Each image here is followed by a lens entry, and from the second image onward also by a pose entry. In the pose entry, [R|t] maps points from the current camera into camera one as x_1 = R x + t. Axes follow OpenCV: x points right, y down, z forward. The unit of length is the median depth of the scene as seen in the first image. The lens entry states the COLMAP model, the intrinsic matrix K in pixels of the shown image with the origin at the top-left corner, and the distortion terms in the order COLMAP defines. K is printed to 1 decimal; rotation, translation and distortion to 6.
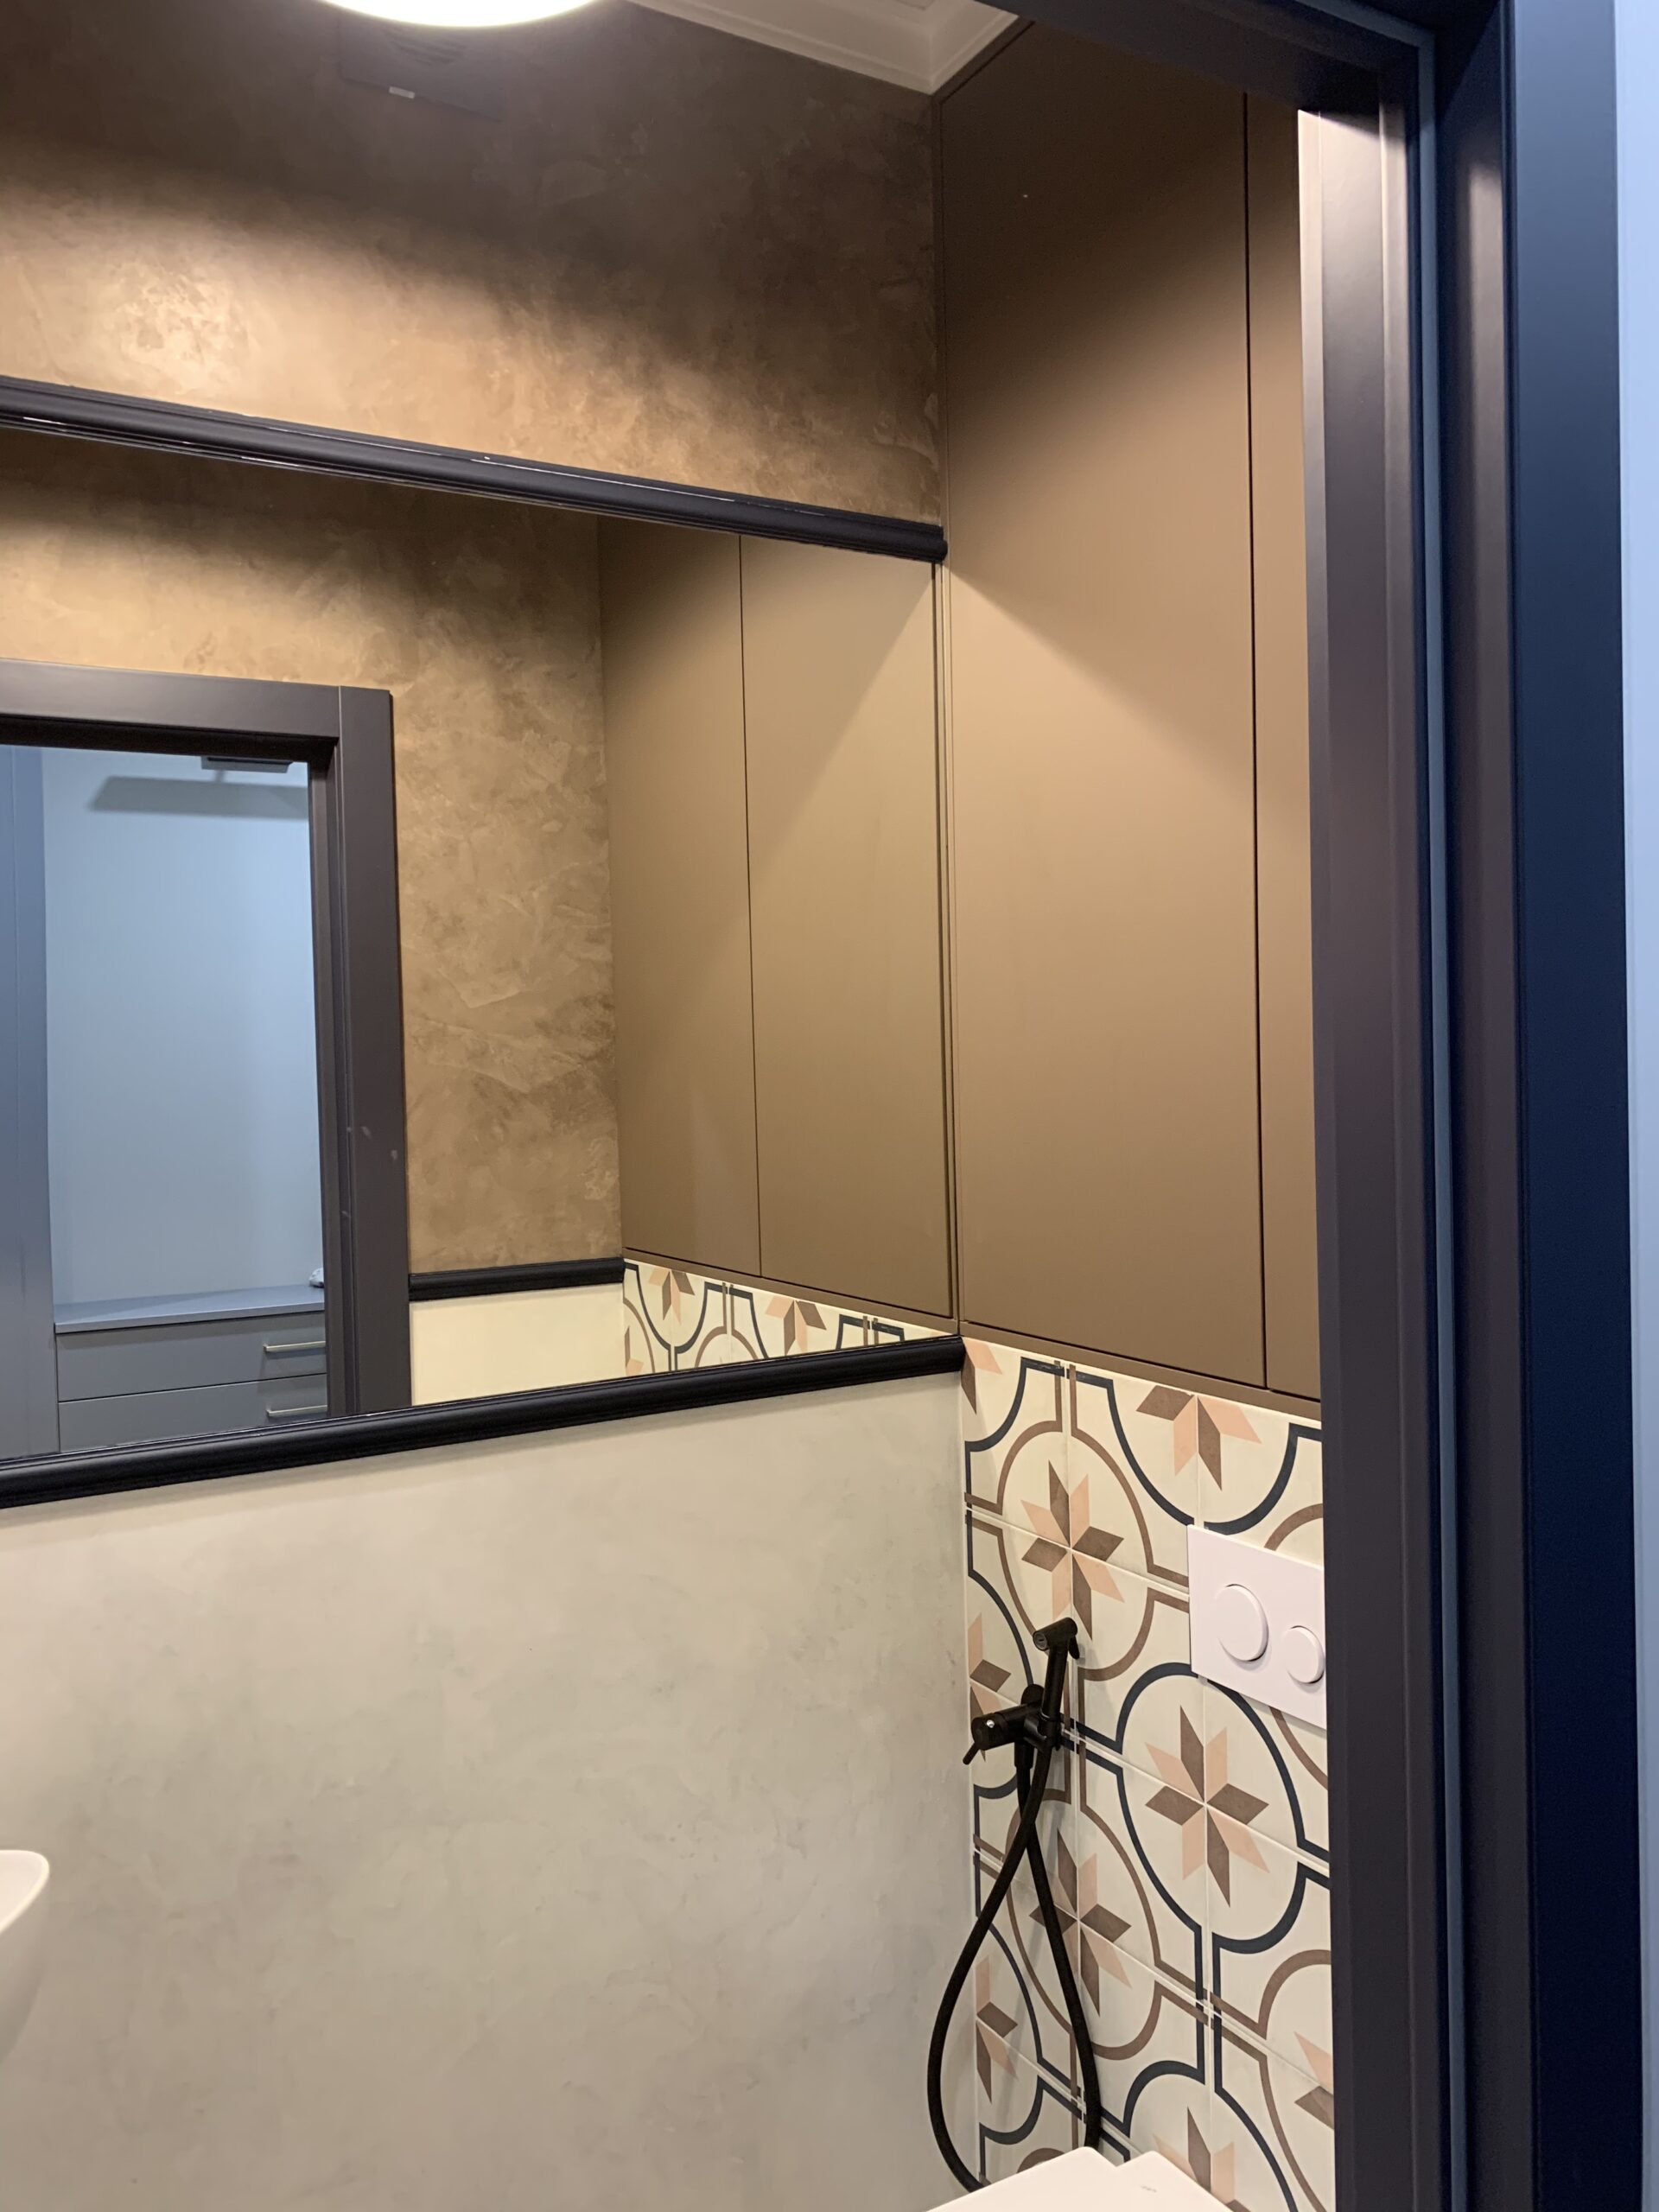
lens RADIAL K [[1692.8, 0, 814.1], [0, 1692.8, 1102.6], [0, 0, 1]] dist [-0.002994, 0.007659]
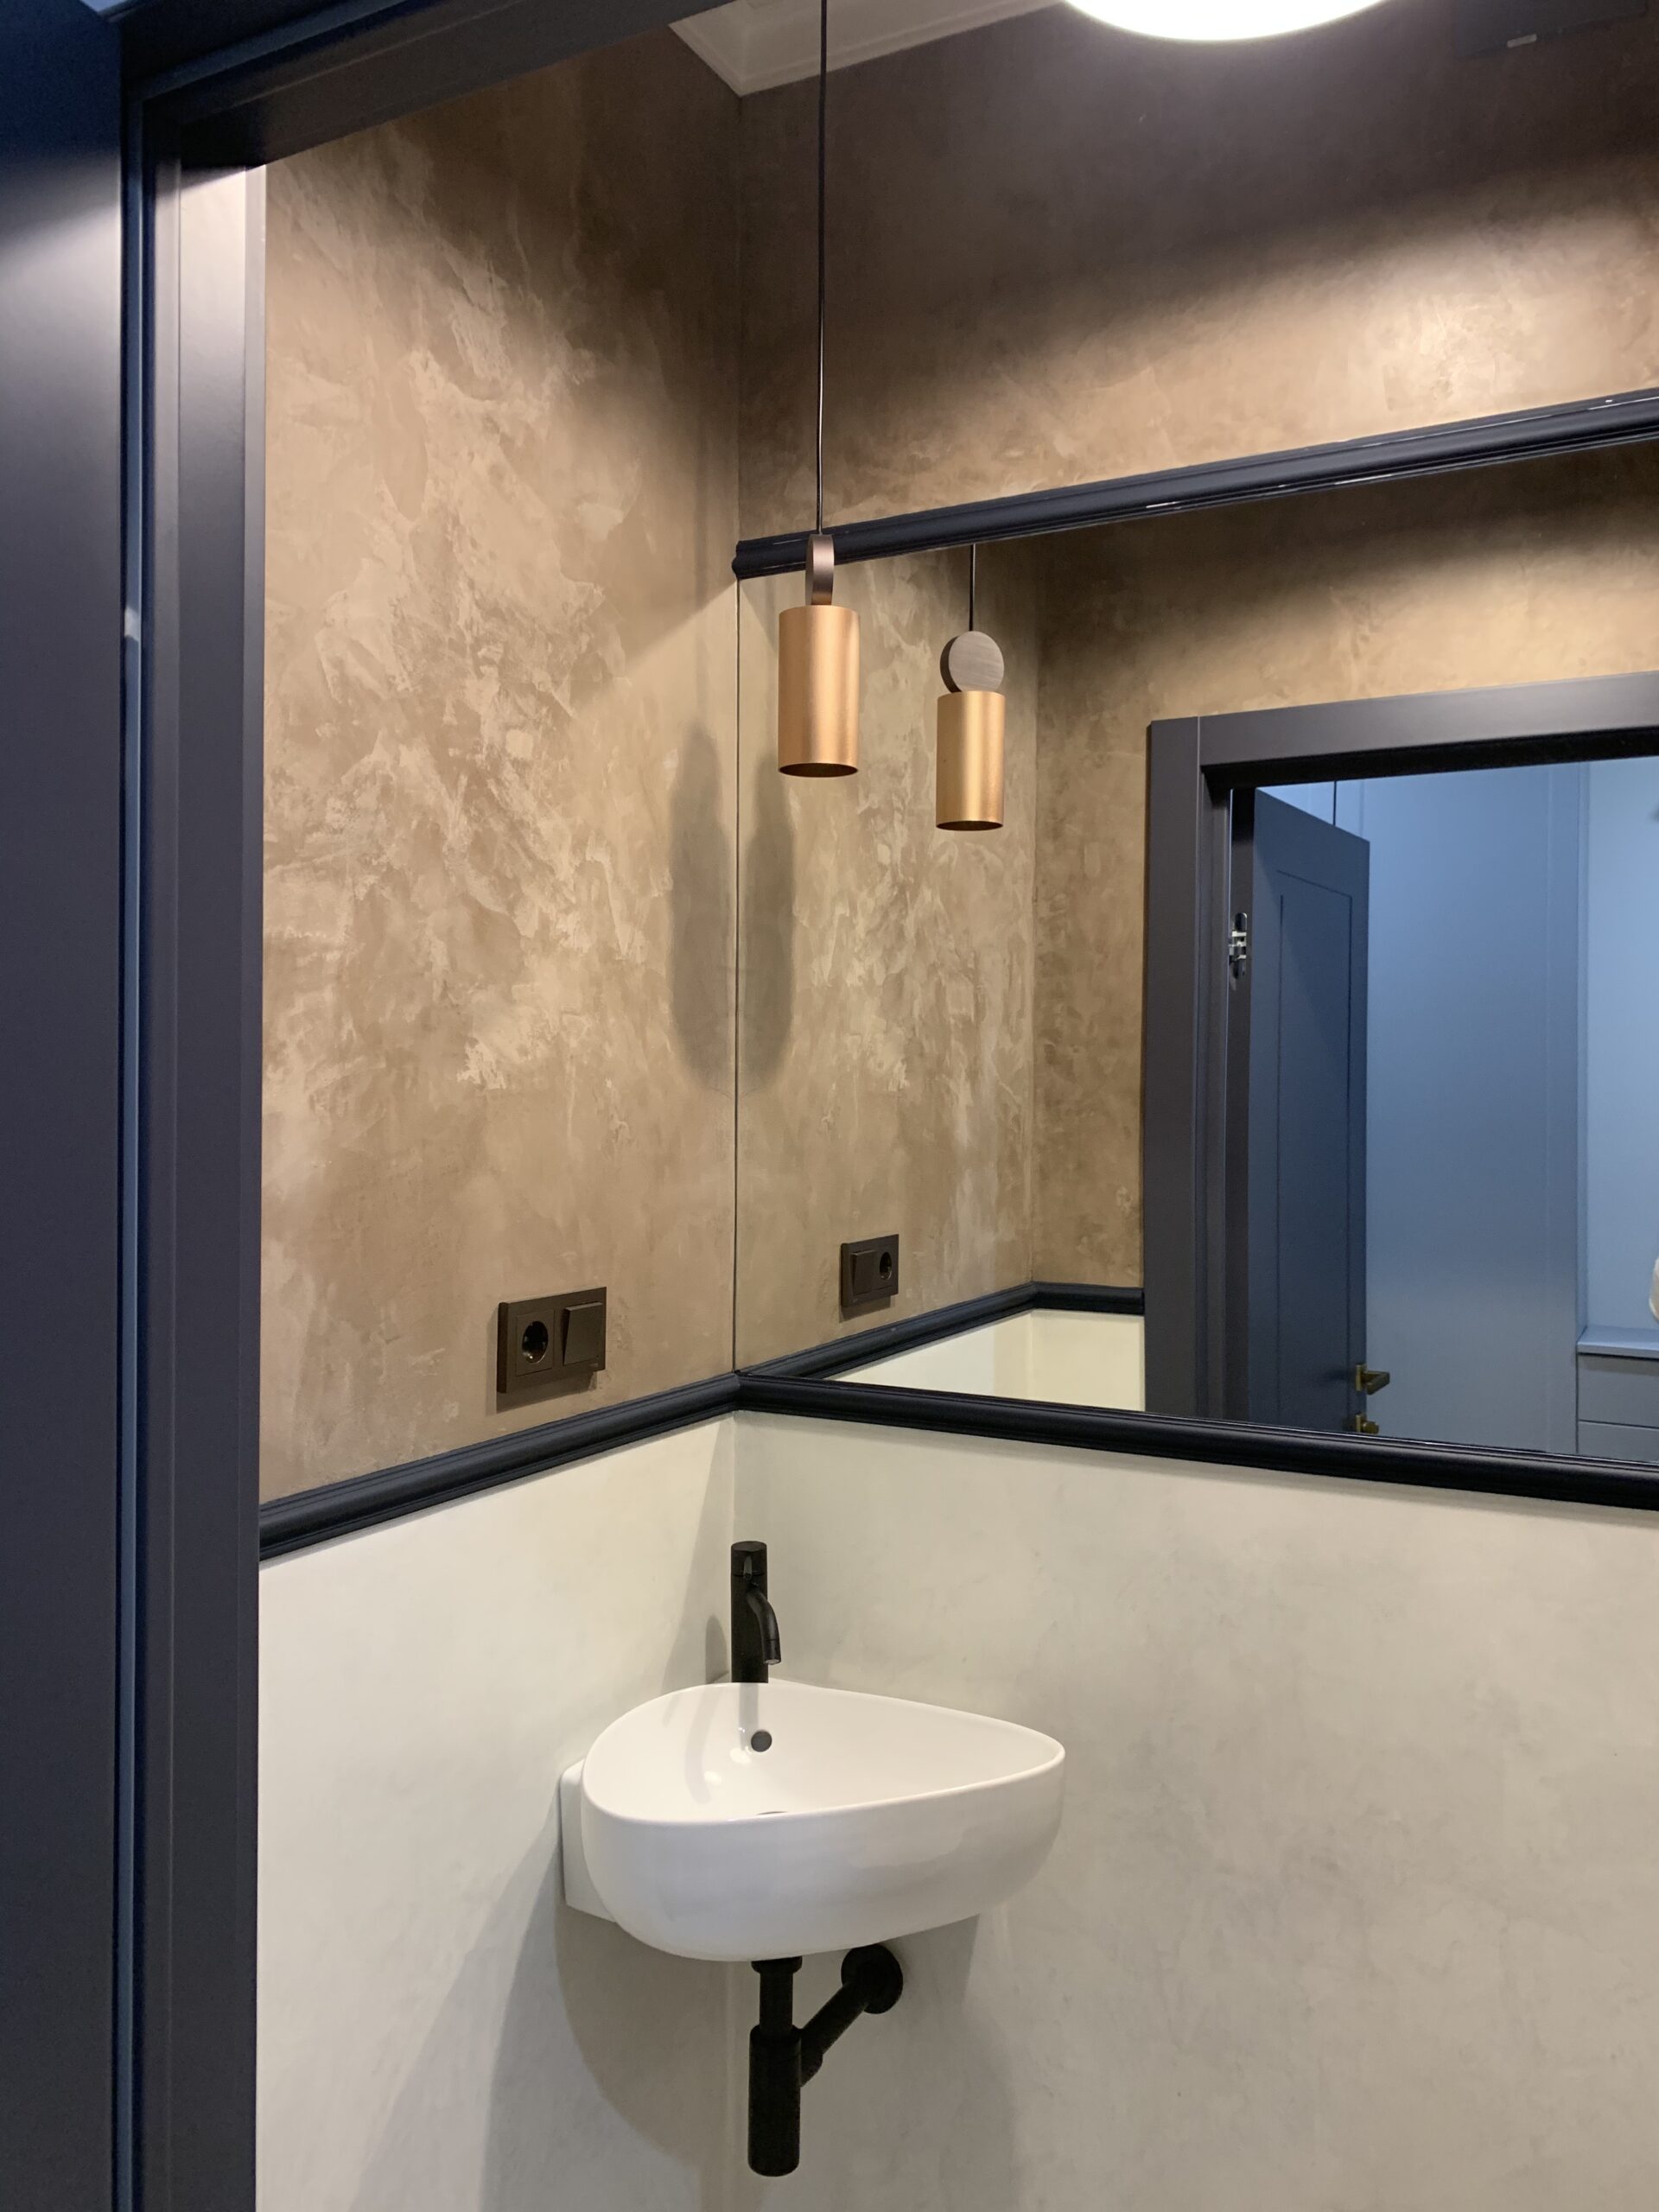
lens RADIAL K [[1692.8, 0, 814.6], [0, 1692.8, 1102.9], [0, 0, 1]] dist [-0.002994, 0.007659]
pose [[0.537406, 0.032513, -0.842696, 0.344336], [-0.045103, 0.998934, 0.009777, -0.001501], [0.842116, 0.032754, 0.538300, 0.180025]]
